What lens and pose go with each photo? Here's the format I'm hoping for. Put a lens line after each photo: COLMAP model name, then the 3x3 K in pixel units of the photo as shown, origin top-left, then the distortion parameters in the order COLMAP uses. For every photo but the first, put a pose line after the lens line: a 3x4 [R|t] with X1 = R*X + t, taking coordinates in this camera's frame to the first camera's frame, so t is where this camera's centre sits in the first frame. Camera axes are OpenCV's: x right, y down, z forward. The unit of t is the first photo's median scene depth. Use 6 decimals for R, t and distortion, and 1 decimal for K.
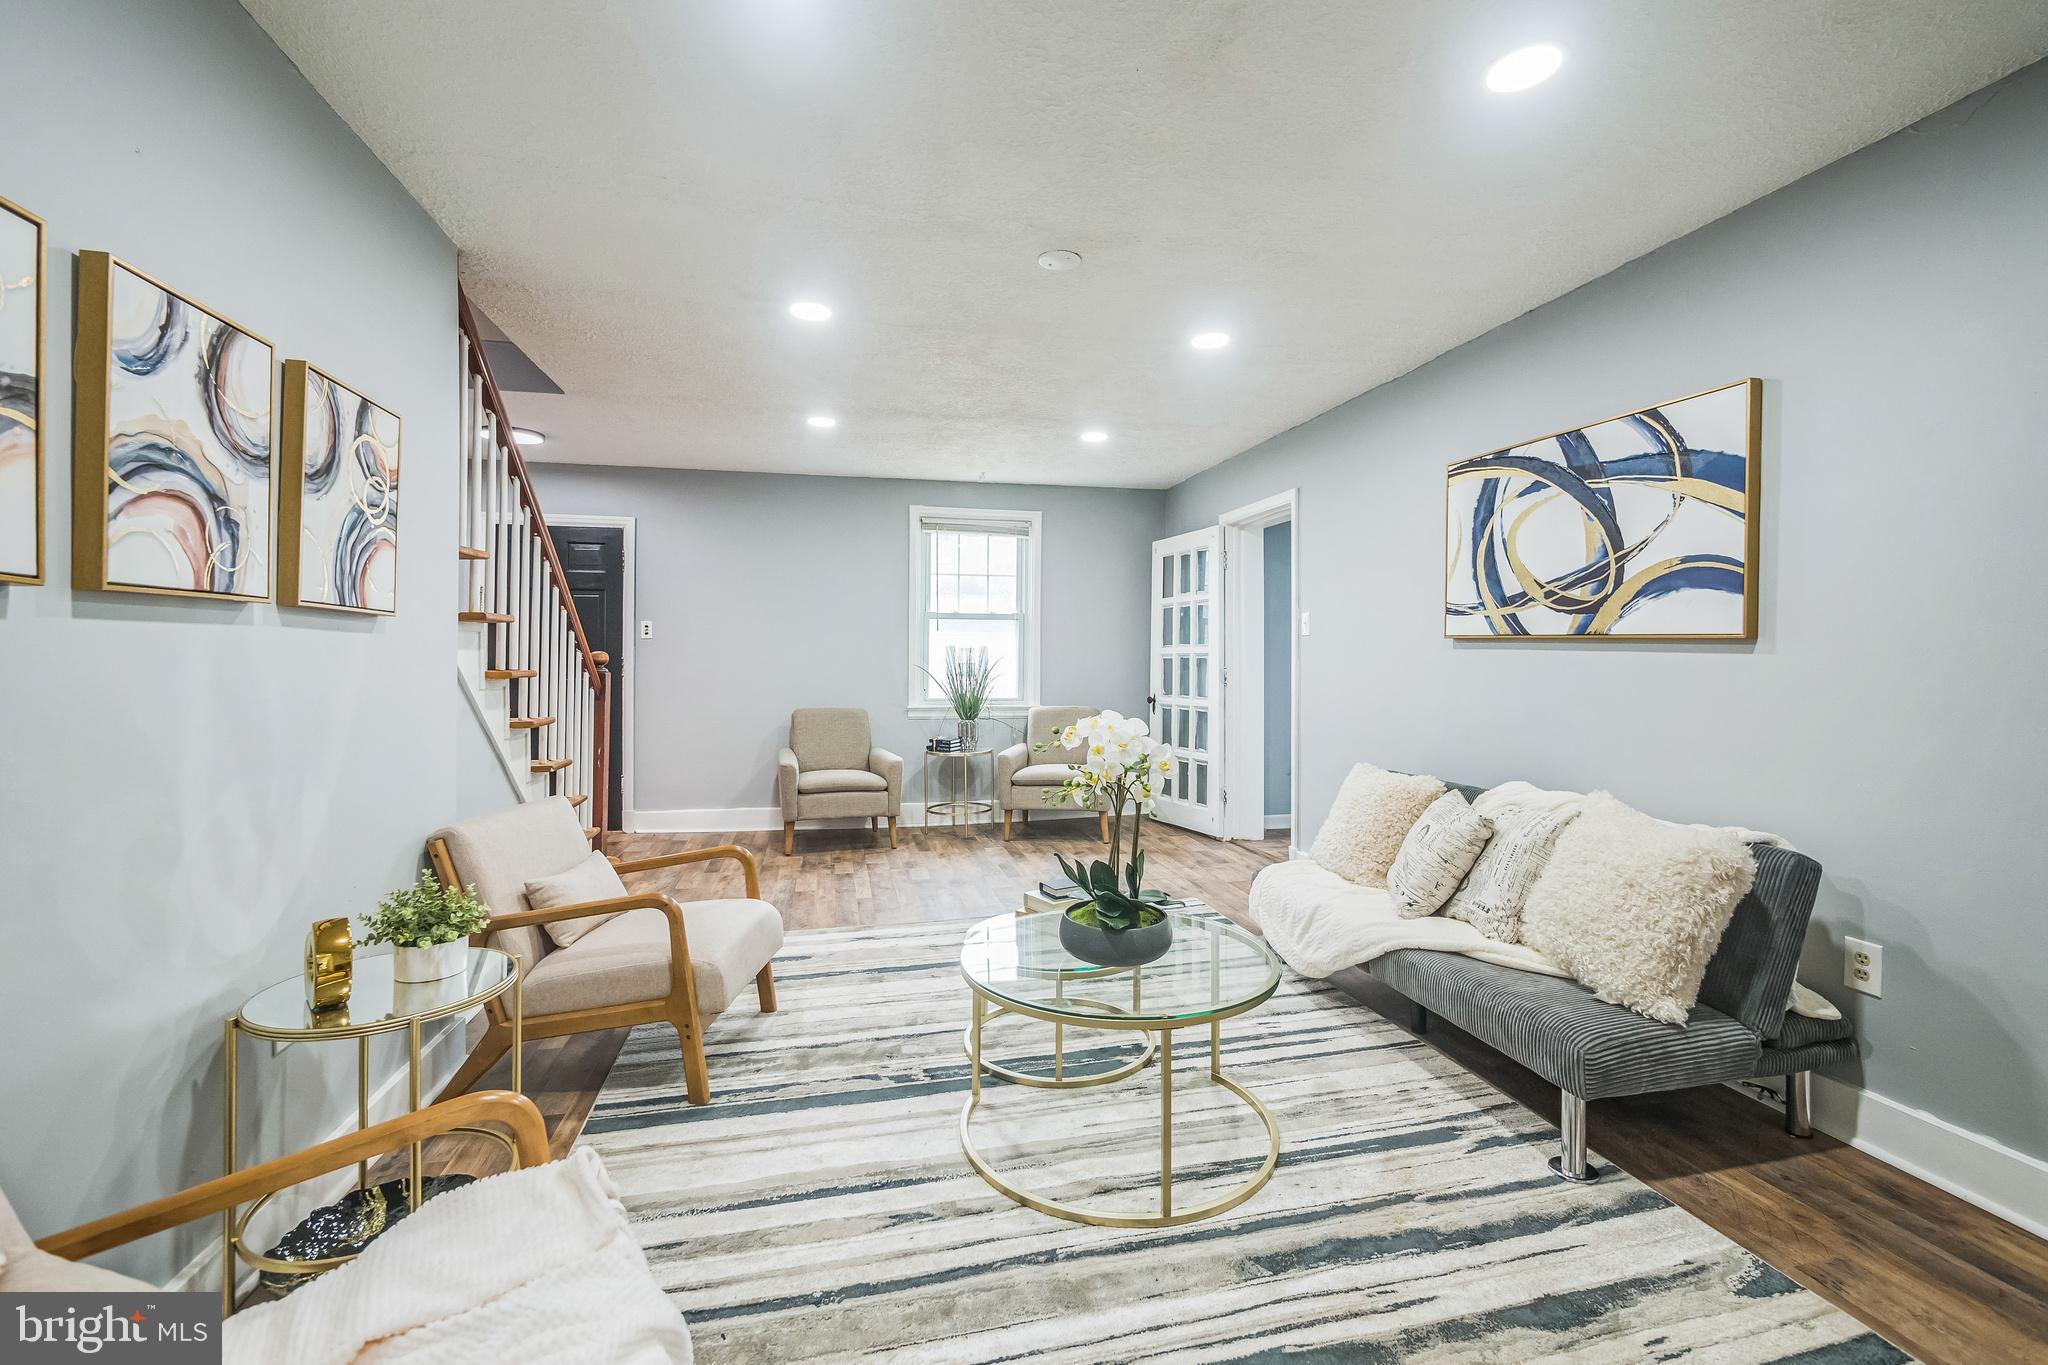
lens RADIAL K [[864.0, 0, 1029.5], [0, 864.0, 663.6], [0, 0, 1]] dist [-0.008794, 0.000173]
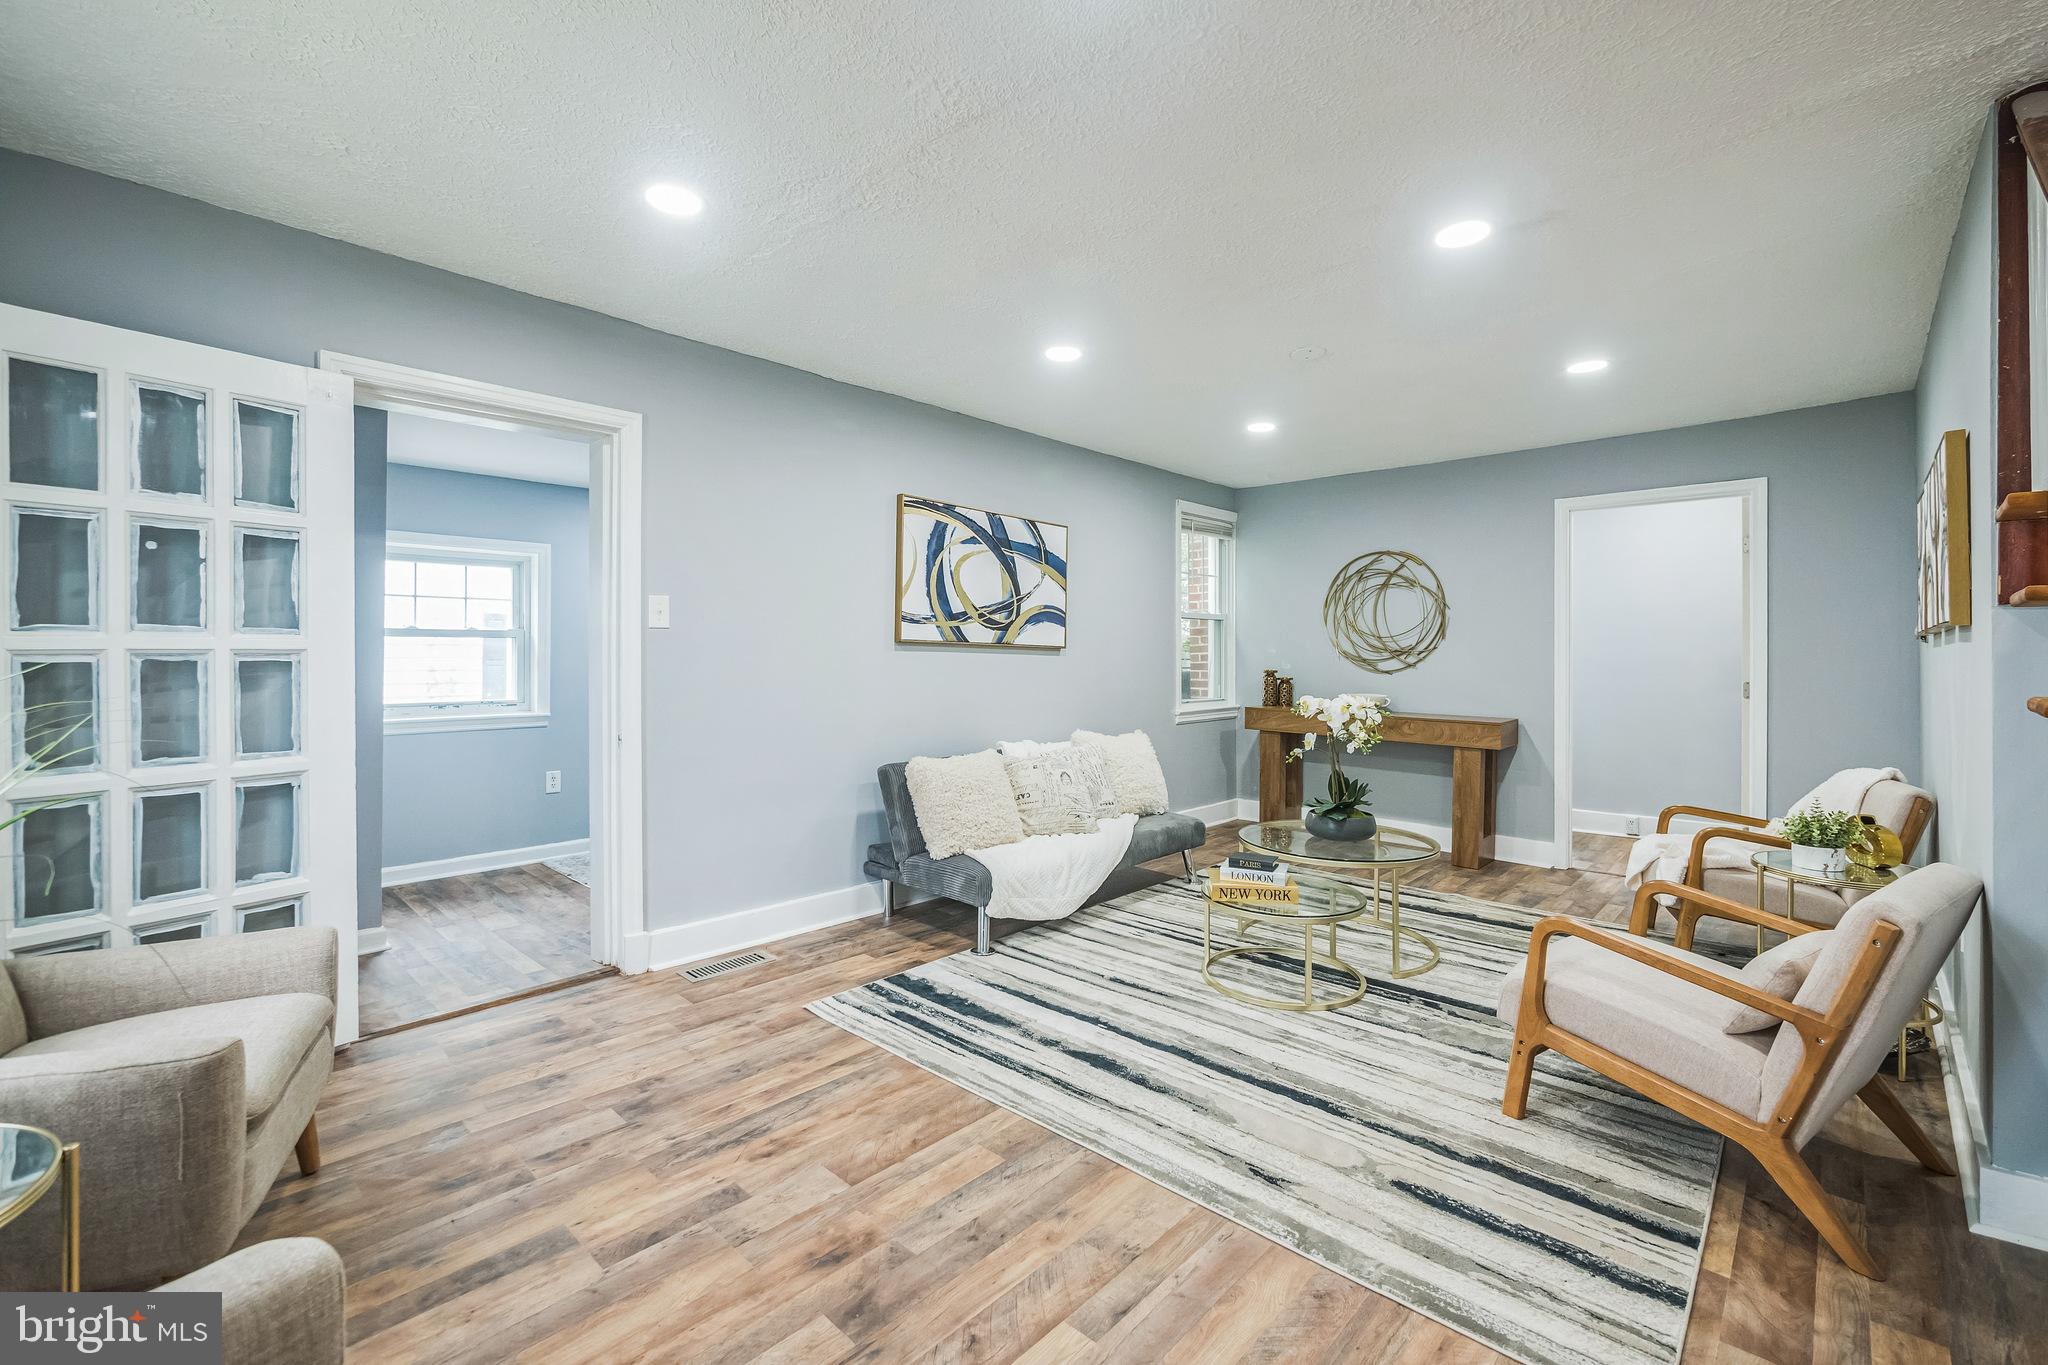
lens RADIAL K [[864.0, 0, 1028.4], [0, 864.0, 655.0], [0, 0, 1]] dist [-0.008794, 0.000173]
pose [[-0.561690, -0.009505, 0.827293, -0.702749], [-0.001420, 0.999944, 0.010524, -0.028331], [-0.827347, 0.004736, -0.561672, 1.813247]]
